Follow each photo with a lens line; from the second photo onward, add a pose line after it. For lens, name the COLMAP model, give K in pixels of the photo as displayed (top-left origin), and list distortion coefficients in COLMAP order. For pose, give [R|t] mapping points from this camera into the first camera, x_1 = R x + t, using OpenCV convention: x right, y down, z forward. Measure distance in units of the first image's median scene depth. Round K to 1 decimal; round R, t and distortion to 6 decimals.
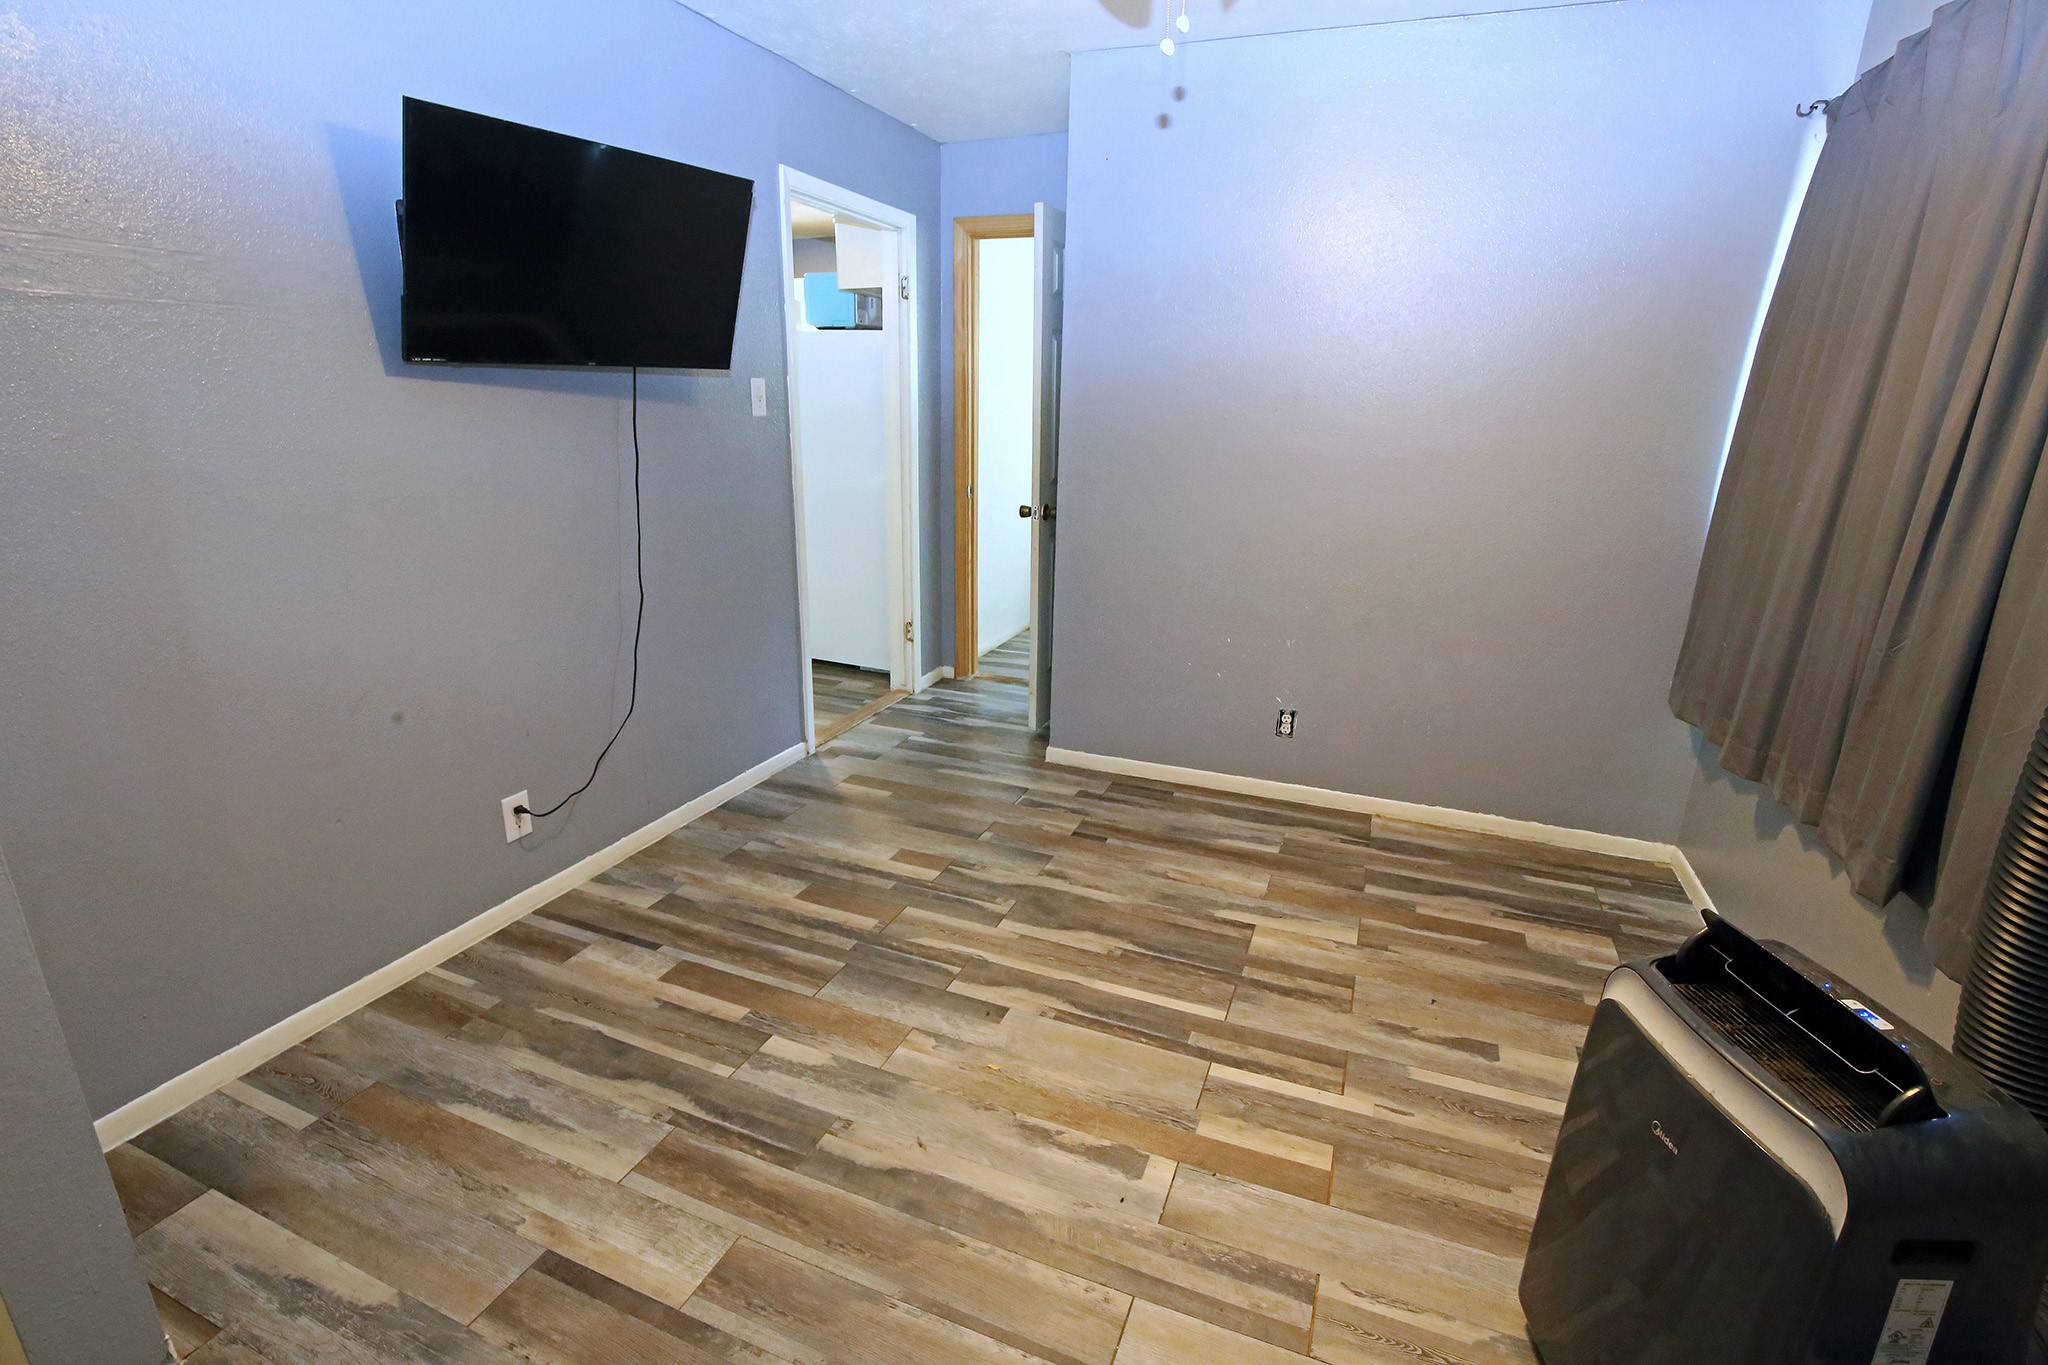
lens RADIAL K [[937.0, 0, 1026.8], [0, 937.0, 679.1], [0, 0, 1]] dist [-0.038162, 0.007065]
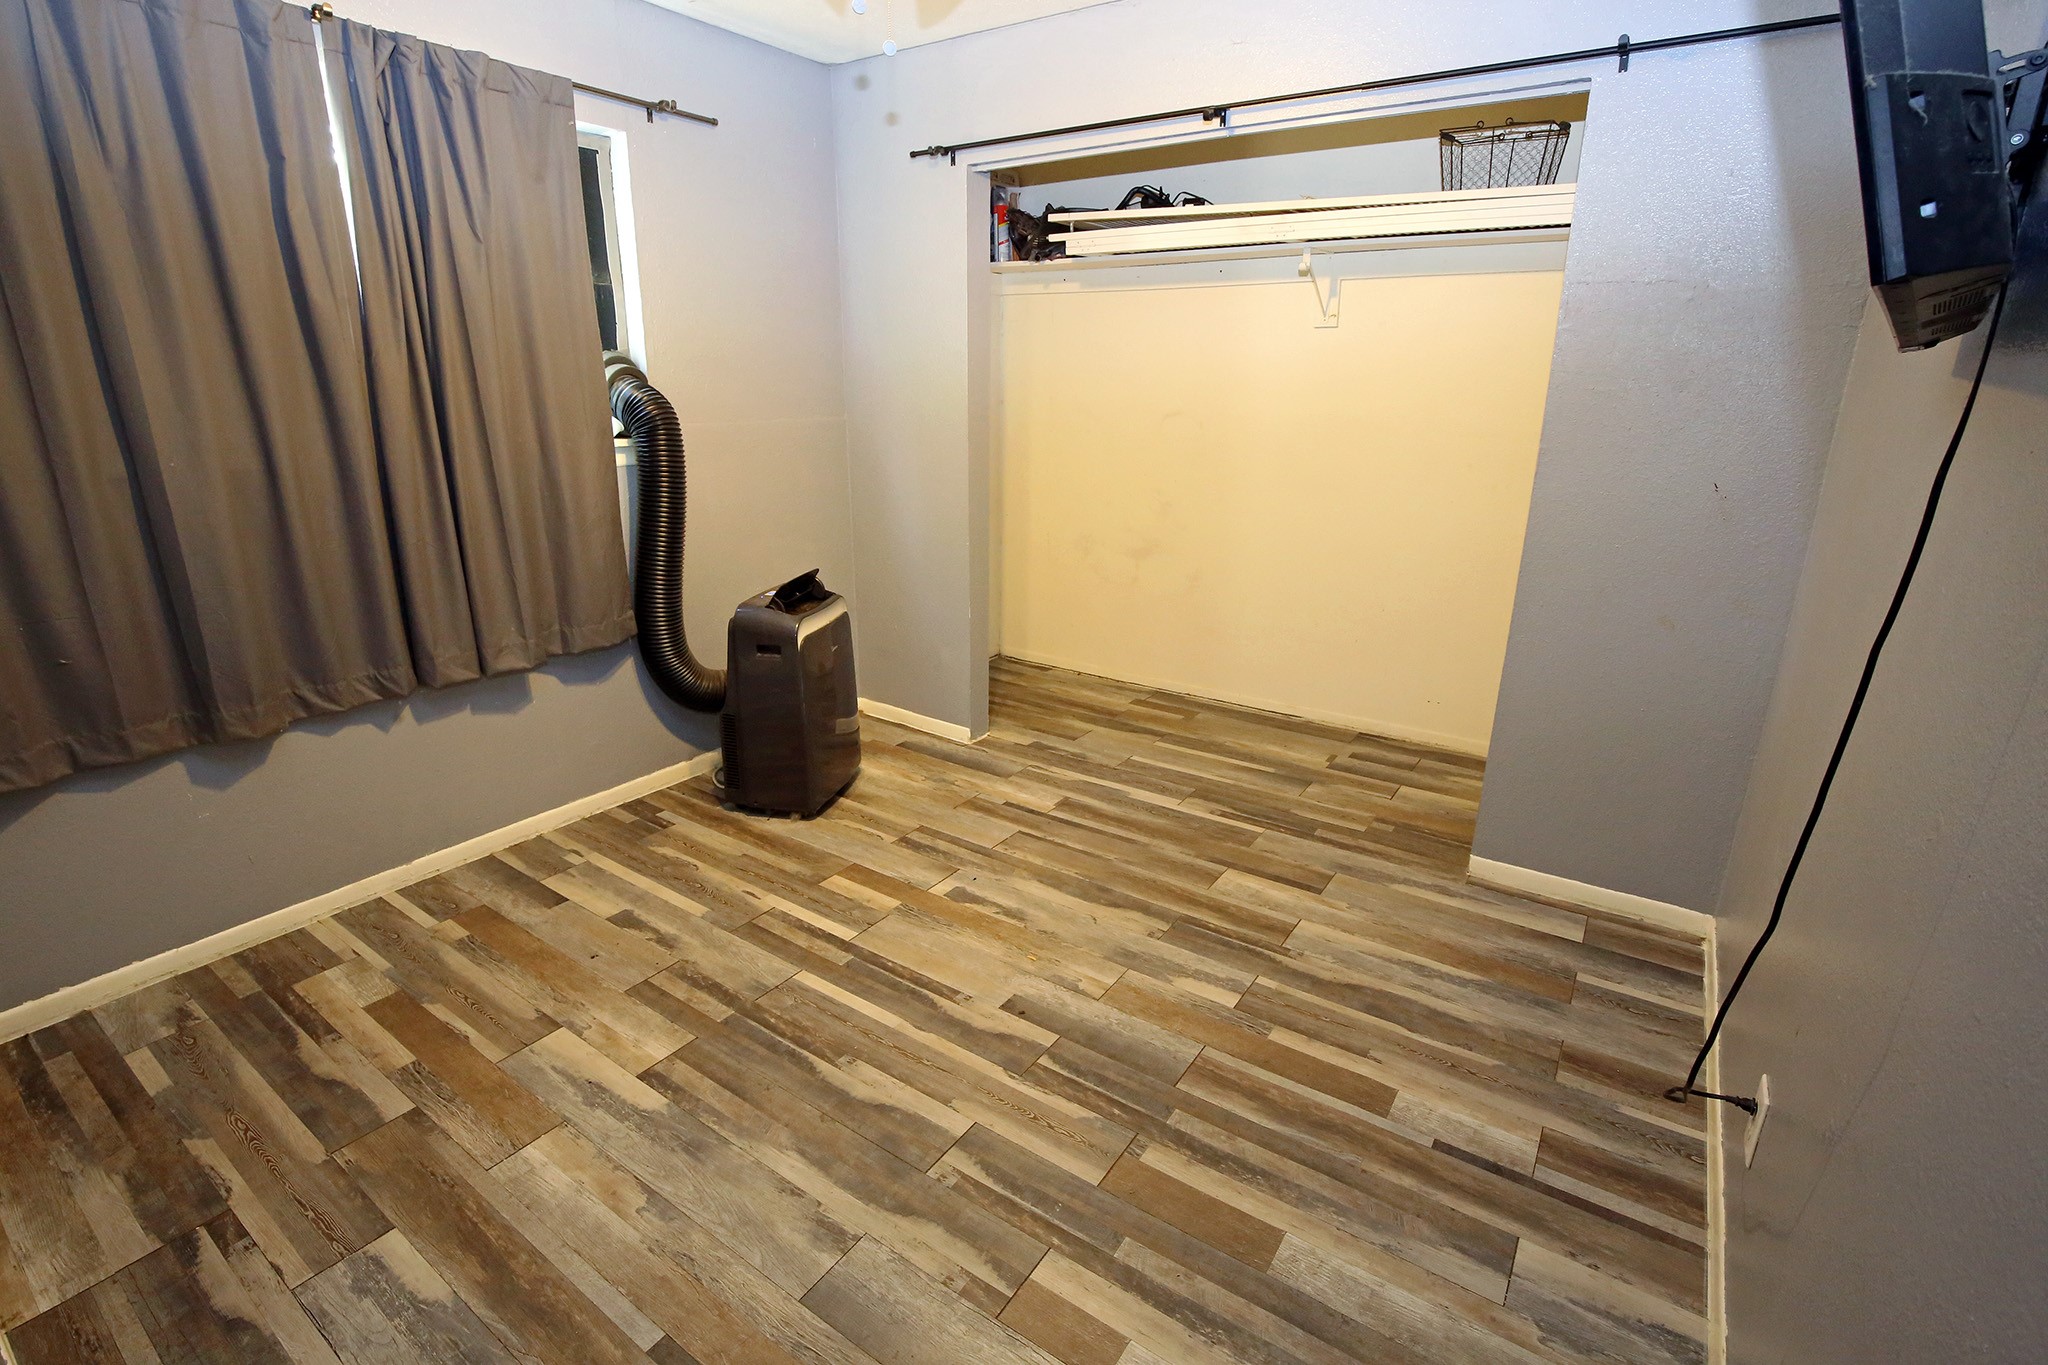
lens RADIAL K [[937.0, 0, 1026.8], [0, 937.0, 679.1], [0, 0, 1]] dist [-0.038162, 0.007065]
pose [[-0.975393, -0.096893, 0.198040, -0.201666], [0.030867, 0.829391, 0.557816, -0.463567], [-0.218301, 0.550203, -0.805991, 1.550433]]
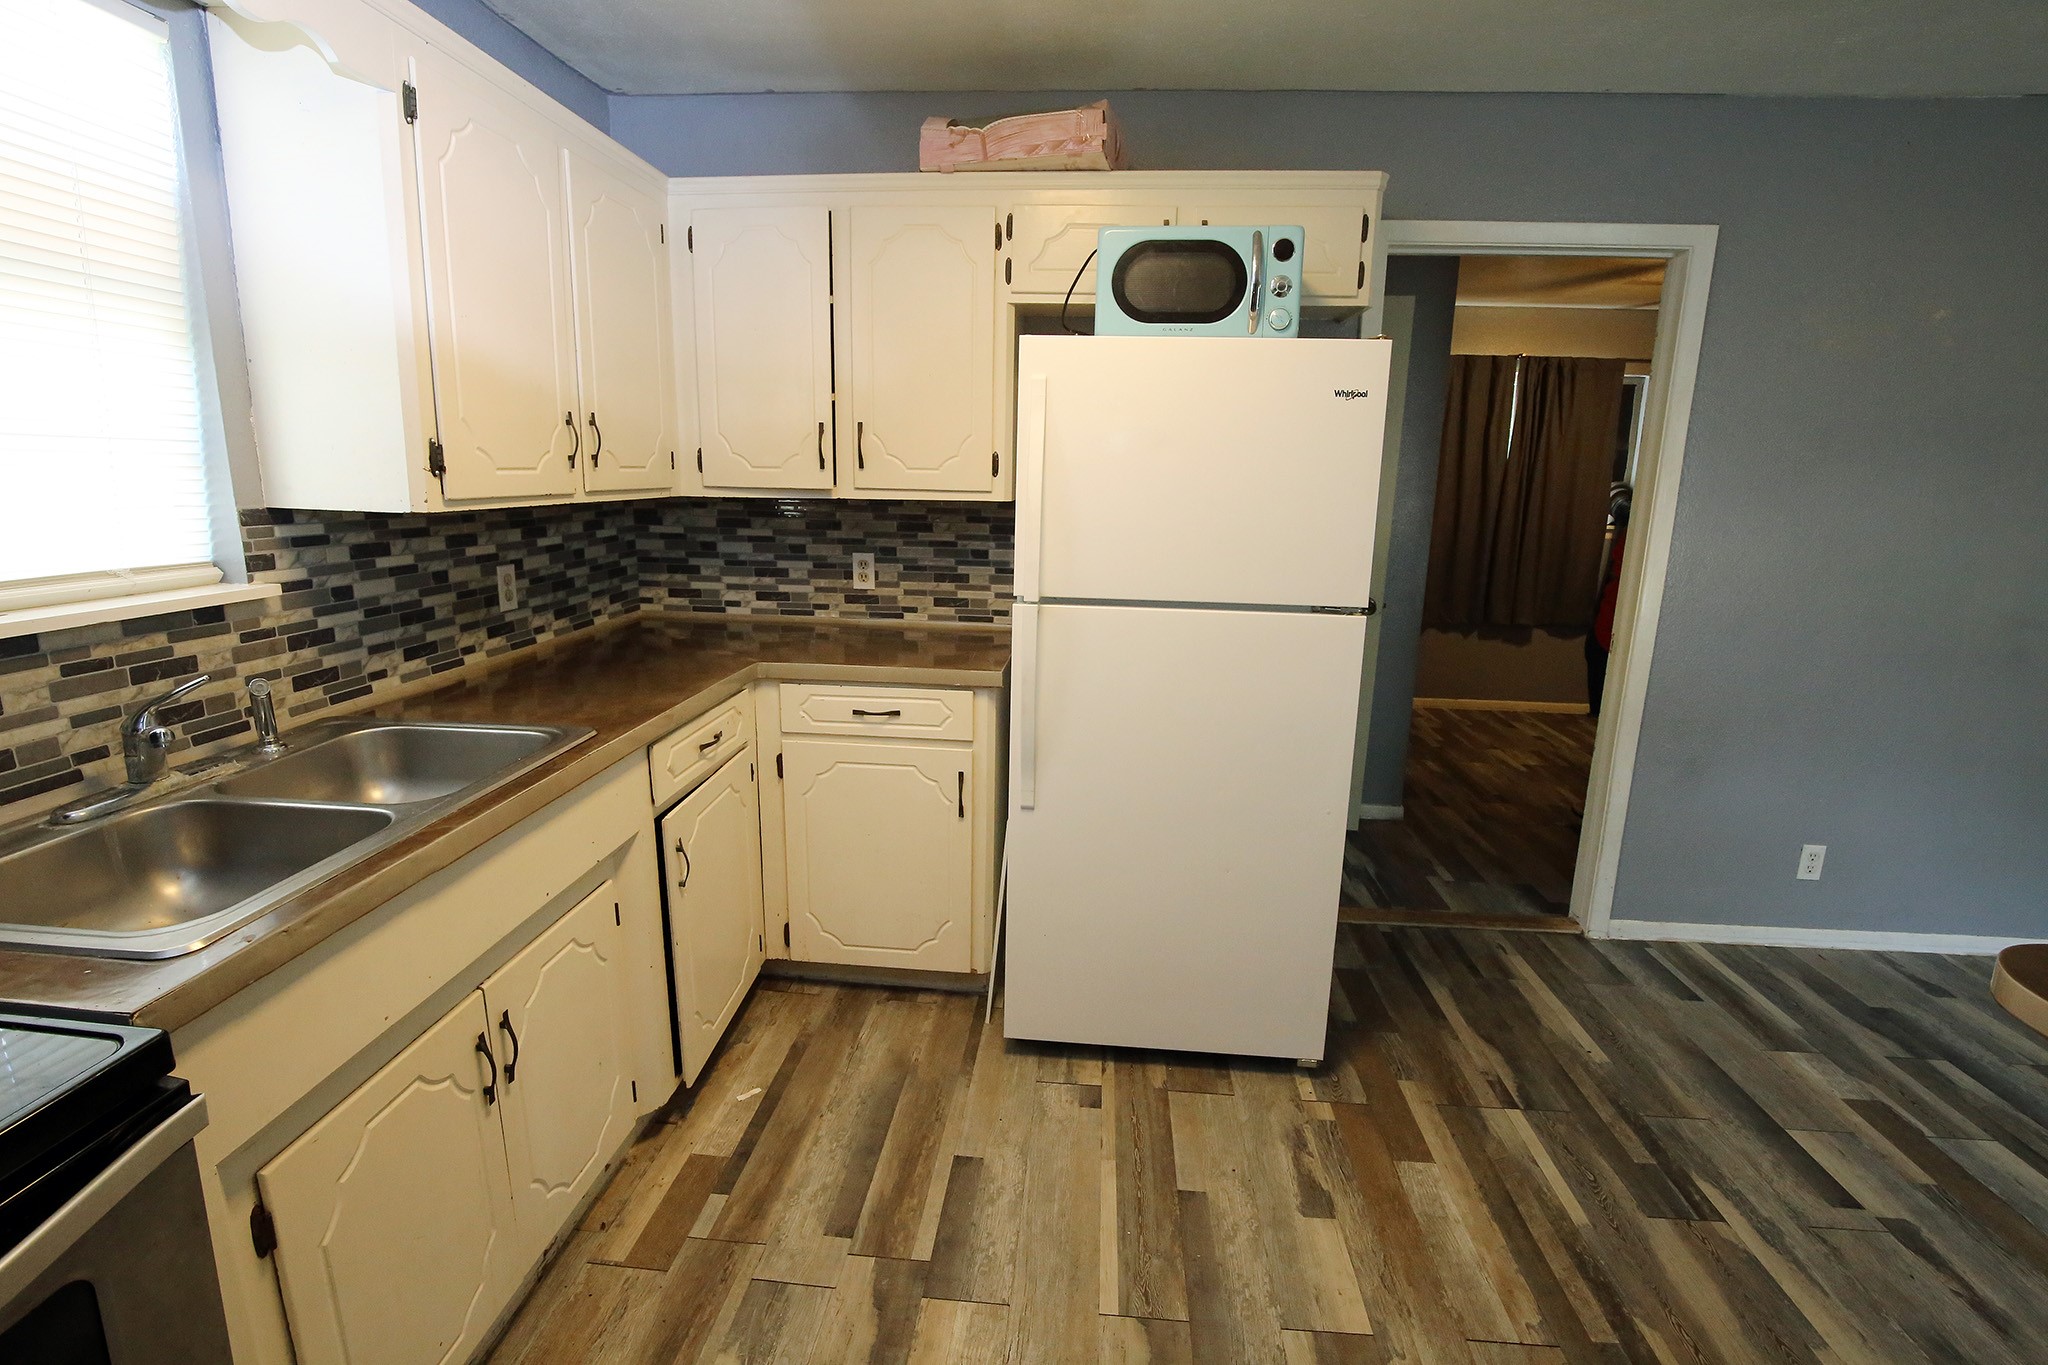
lens RADIAL K [[937.0, 0, 1026.8], [0, 937.0, 679.1], [0, 0, 1]] dist [-0.038162, 0.007065]
pose [[-0.289786, -0.227845, 0.929575, -1.336385], [0.247836, 0.920259, 0.302822, -0.810715], [-0.924447, 0.318136, -0.210210, 2.586398]]
